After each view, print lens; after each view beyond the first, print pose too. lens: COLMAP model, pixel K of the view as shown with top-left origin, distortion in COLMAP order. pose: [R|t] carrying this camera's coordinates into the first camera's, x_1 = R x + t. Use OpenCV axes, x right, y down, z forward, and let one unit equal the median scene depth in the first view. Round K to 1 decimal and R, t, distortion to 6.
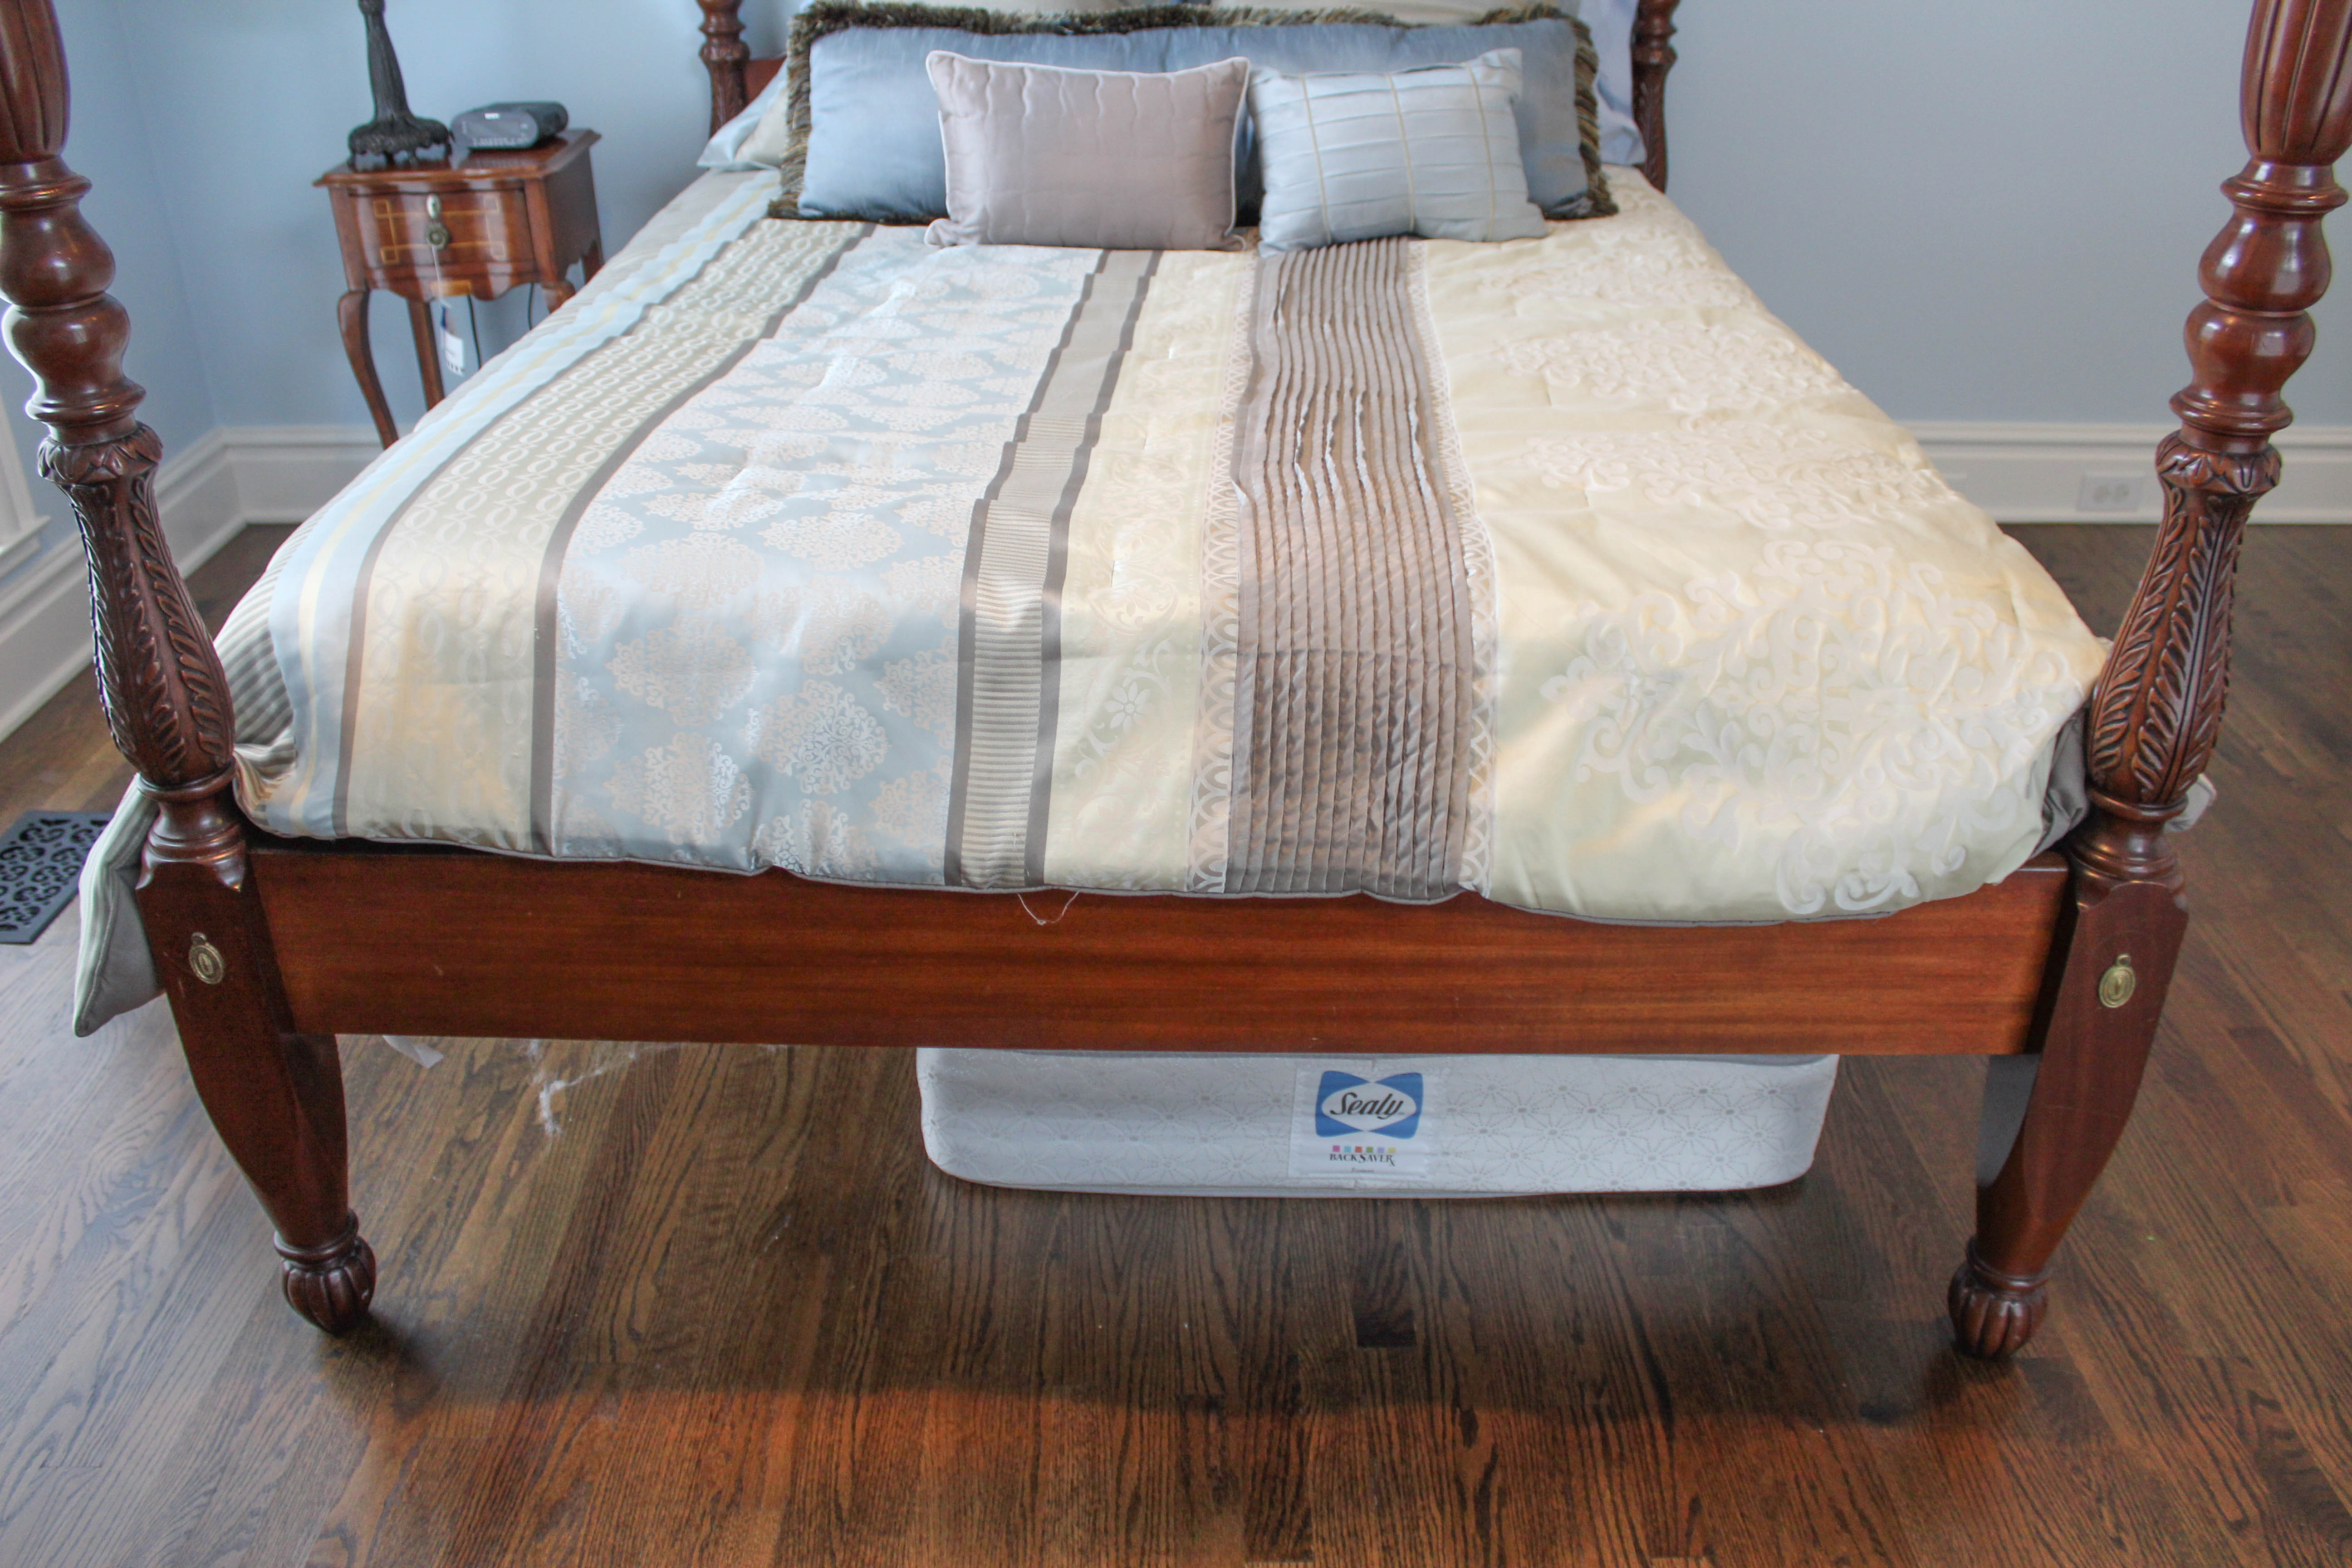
lens RADIAL K [[1966.3, 0, 1143.8], [0, 1966.3, 737.2], [0, 0, 1]] dist [-0.109692, 0.061757]
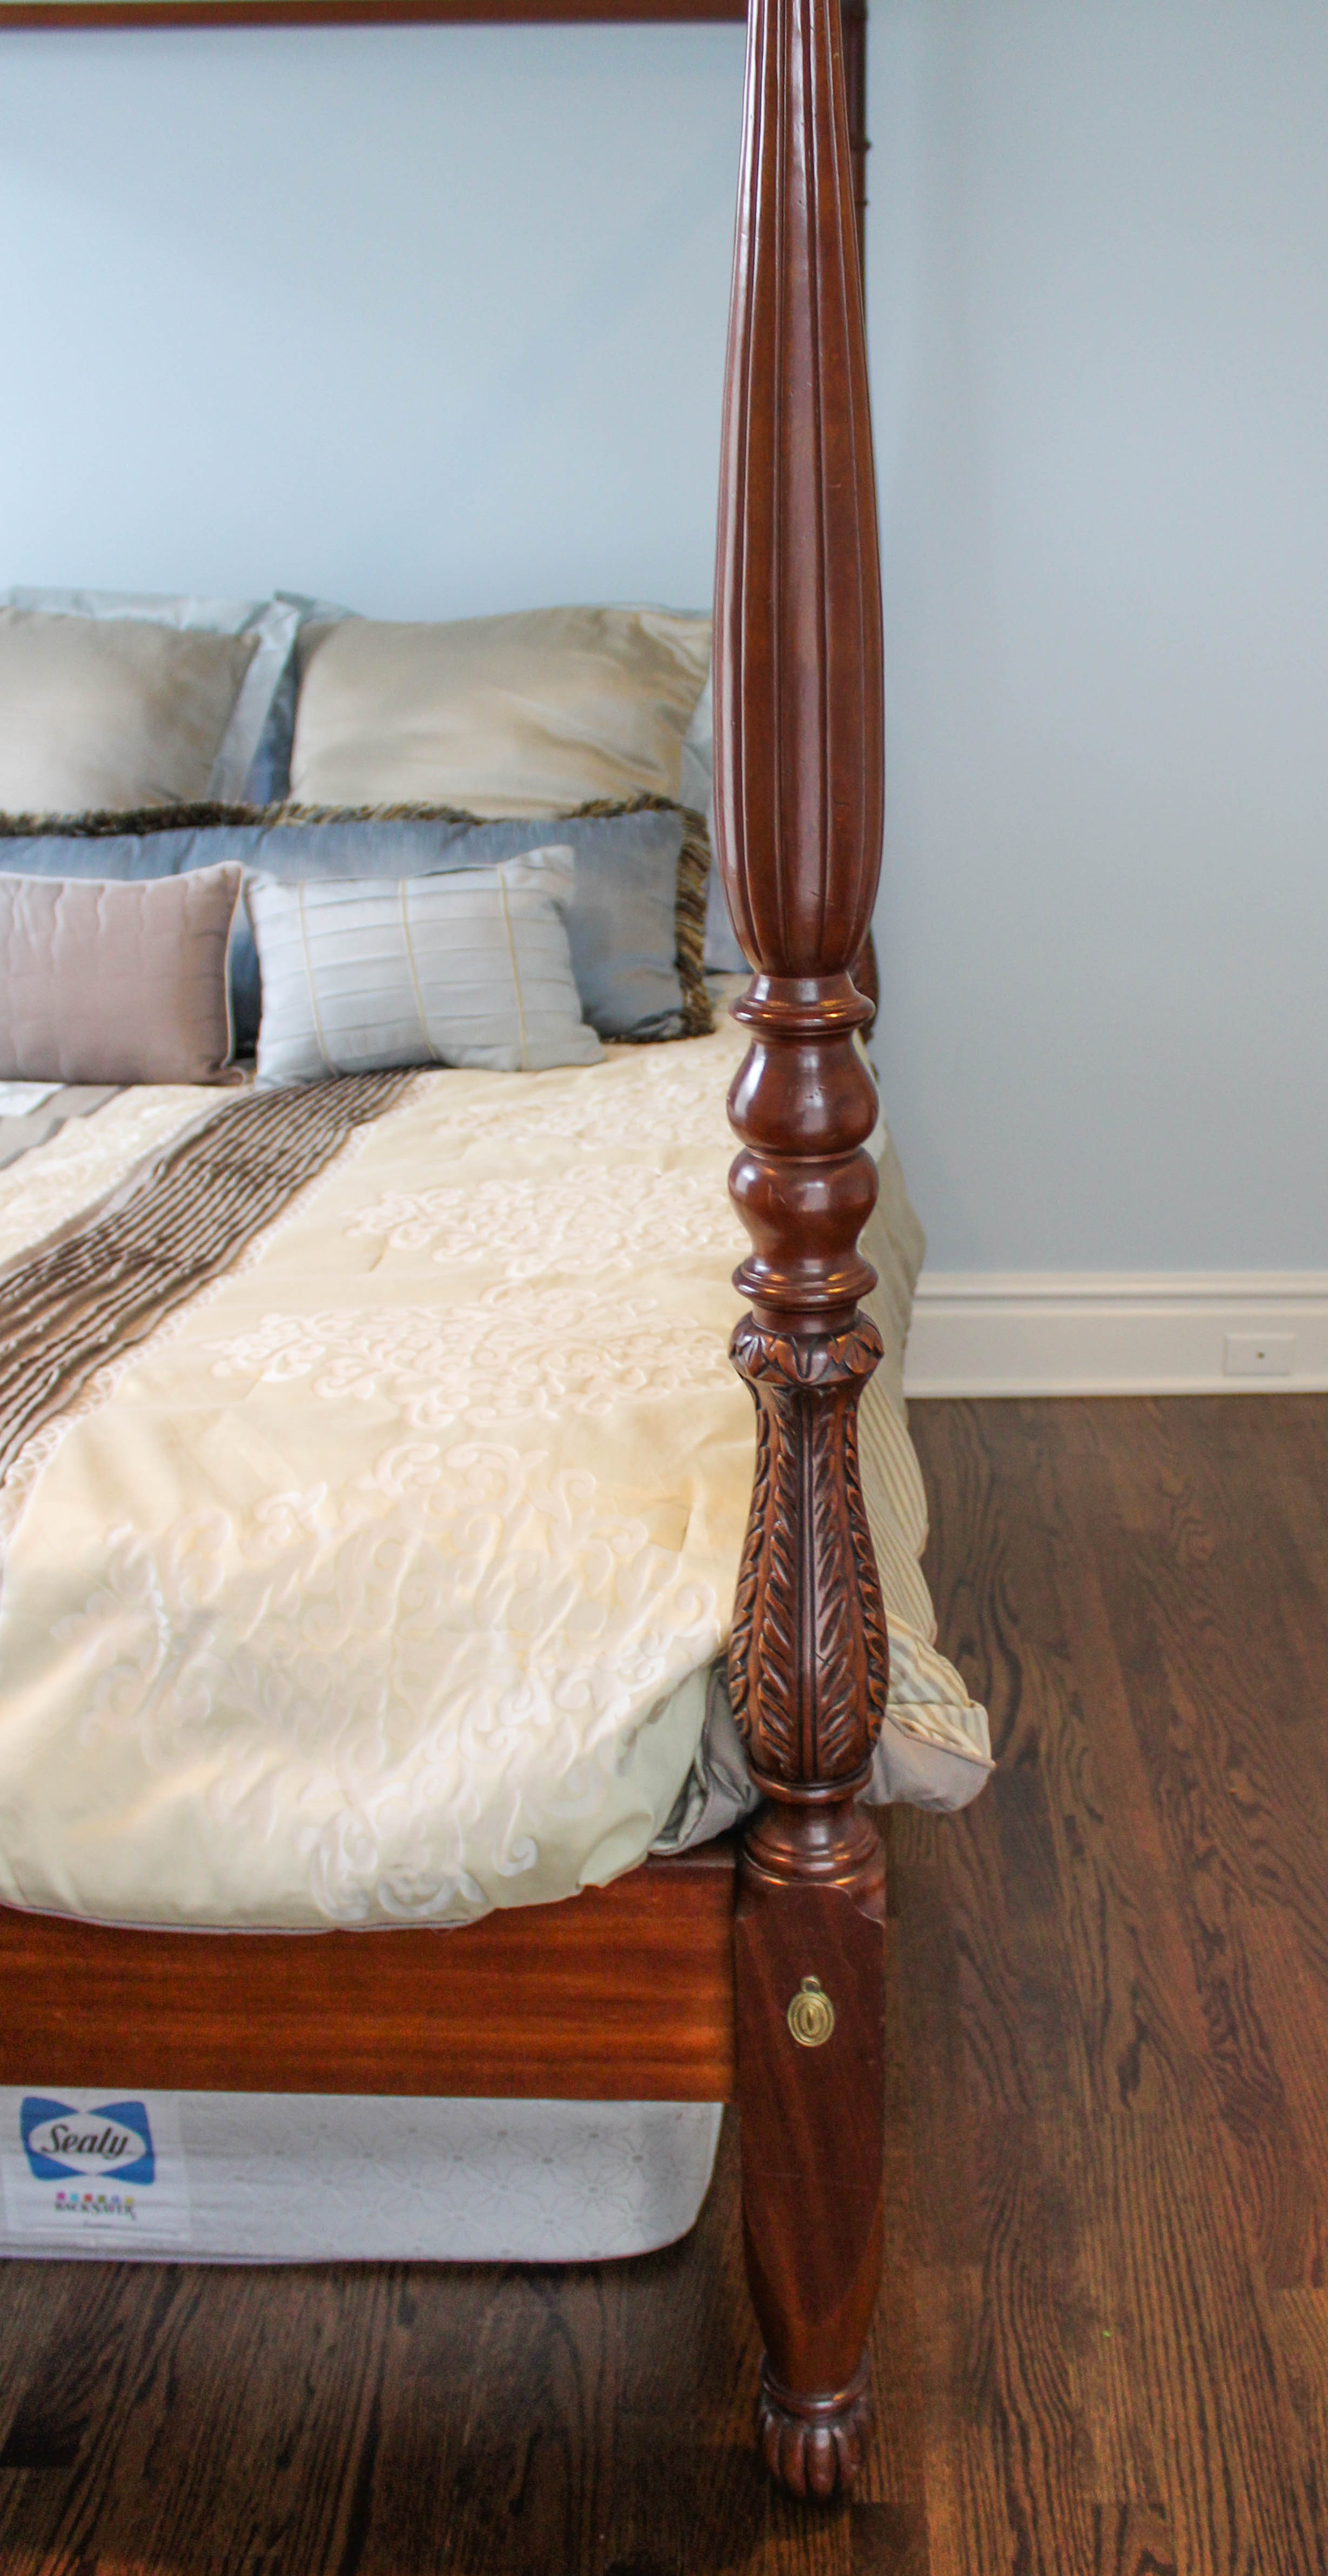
lens RADIAL K [[2320.5, 0, 670.5], [0, 2320.5, 1295.2], [0, 0, 1]] dist [-0.095044, 0.010160]
pose [[0.999902, -0.002023, -0.013840, 0.361628], [-0.000019, 0.989279, -0.146041, -0.017411], [0.013987, 0.146027, 0.989182, 0.034099]]
